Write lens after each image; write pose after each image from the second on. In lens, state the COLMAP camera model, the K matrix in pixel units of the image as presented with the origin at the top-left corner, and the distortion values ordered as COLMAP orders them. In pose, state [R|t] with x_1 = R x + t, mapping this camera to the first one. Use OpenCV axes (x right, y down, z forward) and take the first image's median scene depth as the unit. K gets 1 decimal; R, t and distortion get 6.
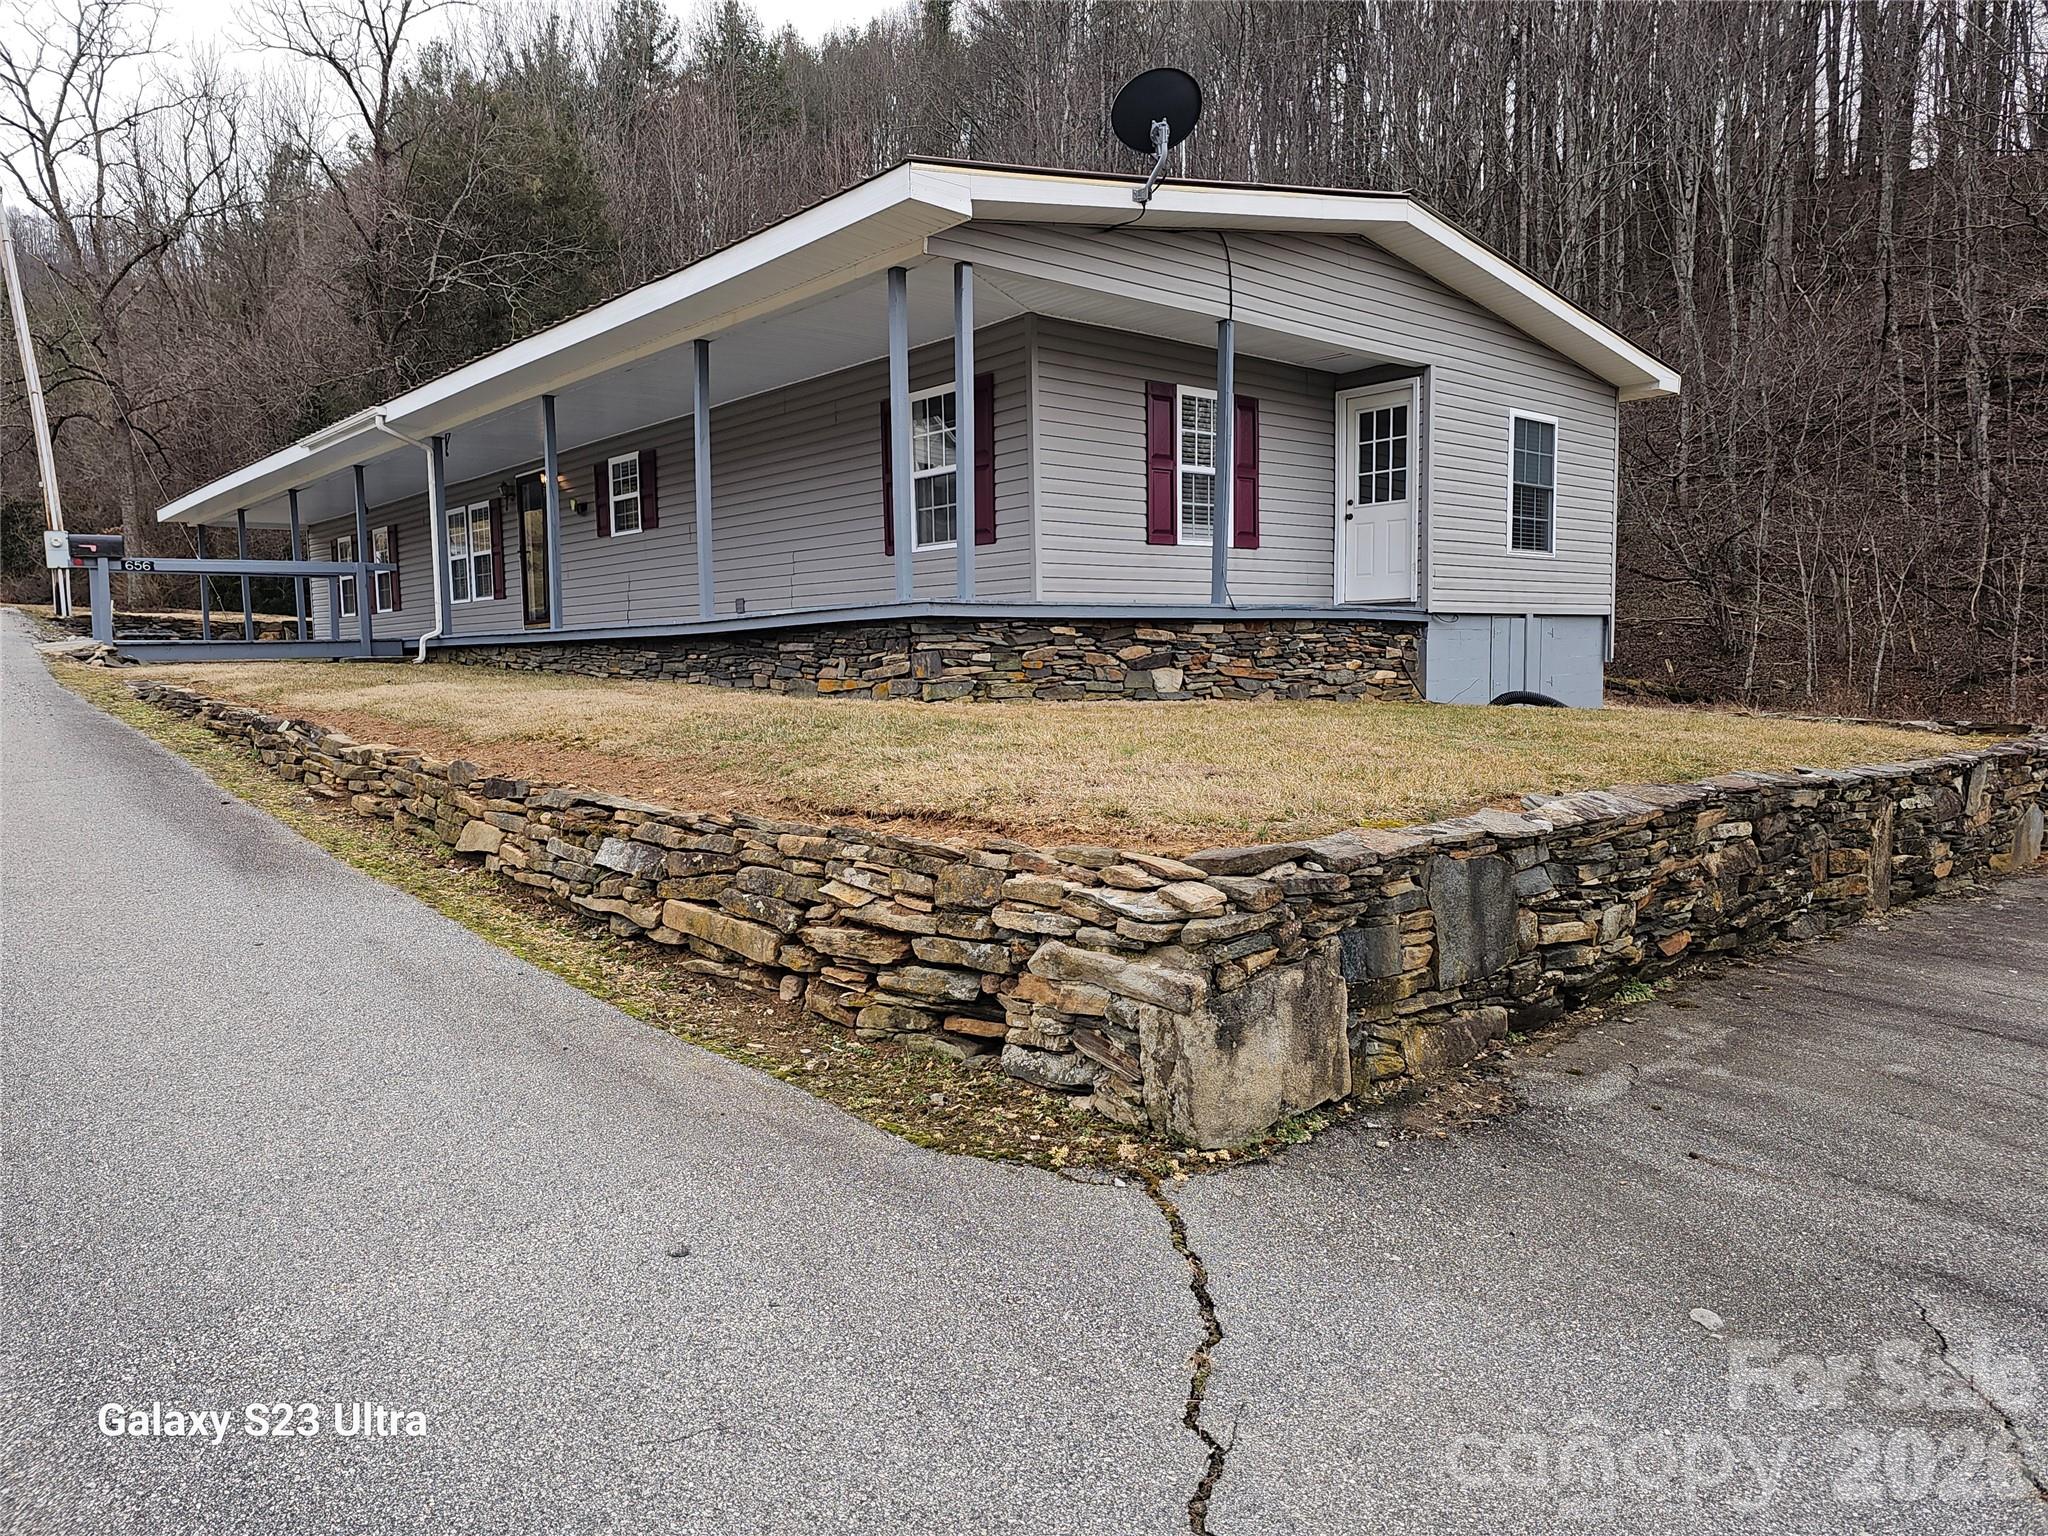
lens RADIAL K [[1379.9, 0, 991.9], [0, 1379.9, 769.8], [0, 0, 1]] dist [0.069284, -0.064863]
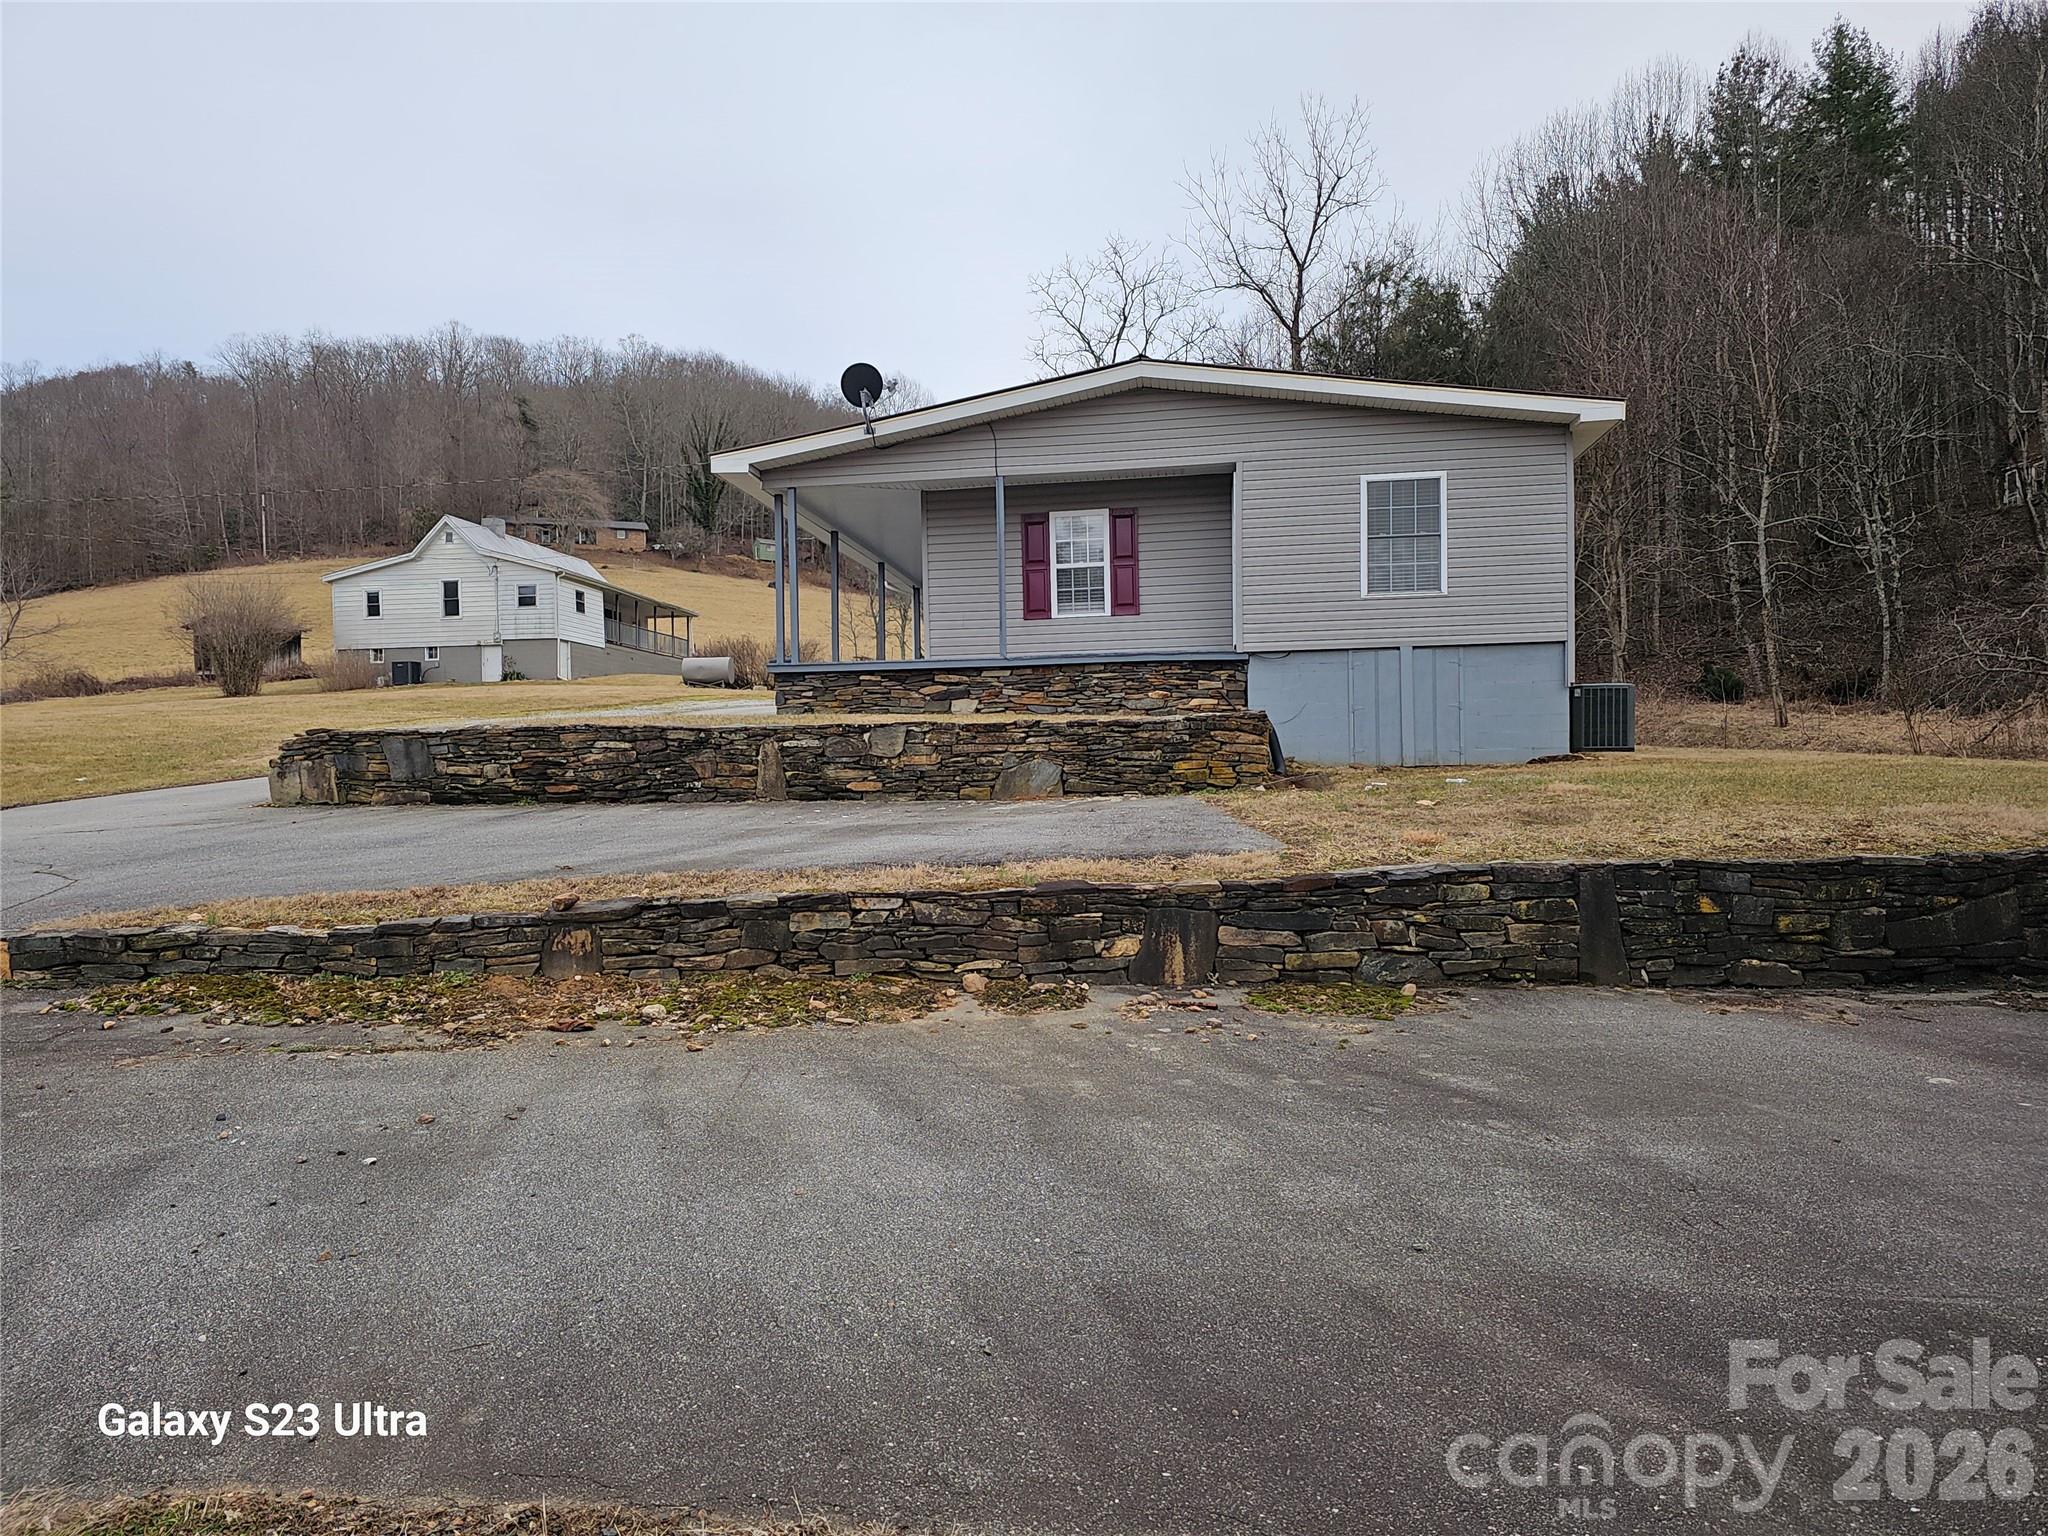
lens RADIAL K [[1379.9, 0, 991.9], [0, 1379.9, 769.8], [0, 0, 1]] dist [0.069284, -0.064863]
pose [[0.624401, -0.000981, -0.781103, 1.153526], [-0.058081, 0.997173, -0.047681, 0.067011], [0.778941, 0.075140, 0.622579, 0.043922]]
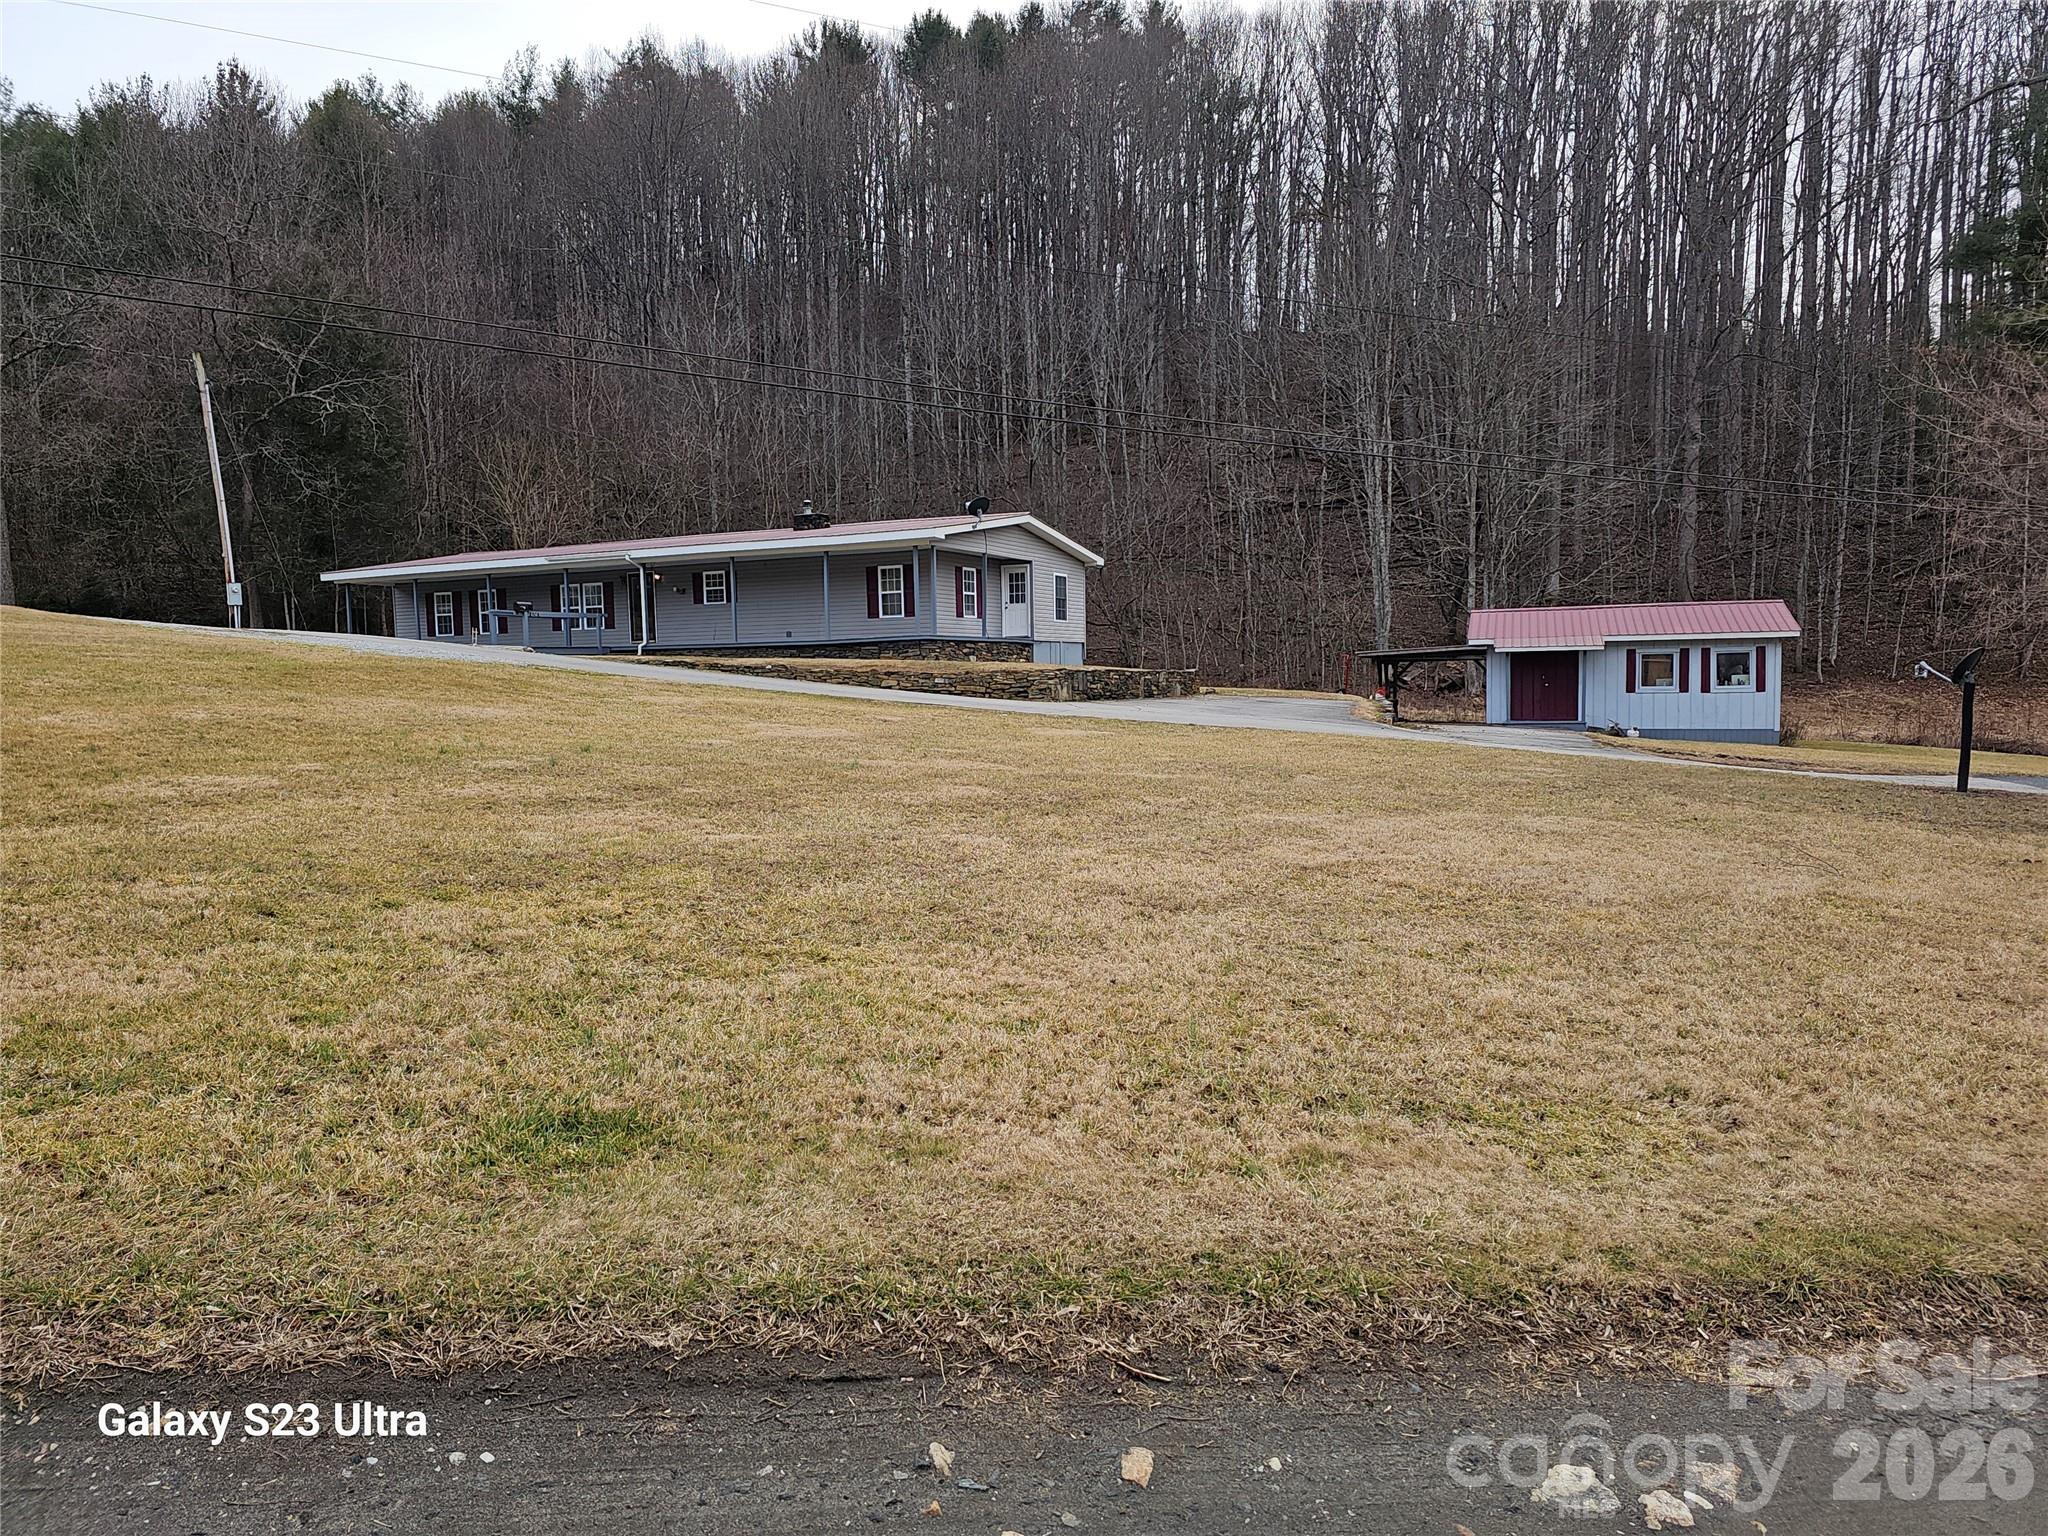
lens RADIAL K [[1379.9, 0, 991.9], [0, 1379.9, 769.8], [0, 0, 1]] dist [0.069284, -0.064863]
pose [[0.930163, -0.023128, 0.366418, -0.885583], [0.030781, 0.999413, -0.015057, 0.212202], [-0.365854, 0.025284, 0.930329, -1.770822]]
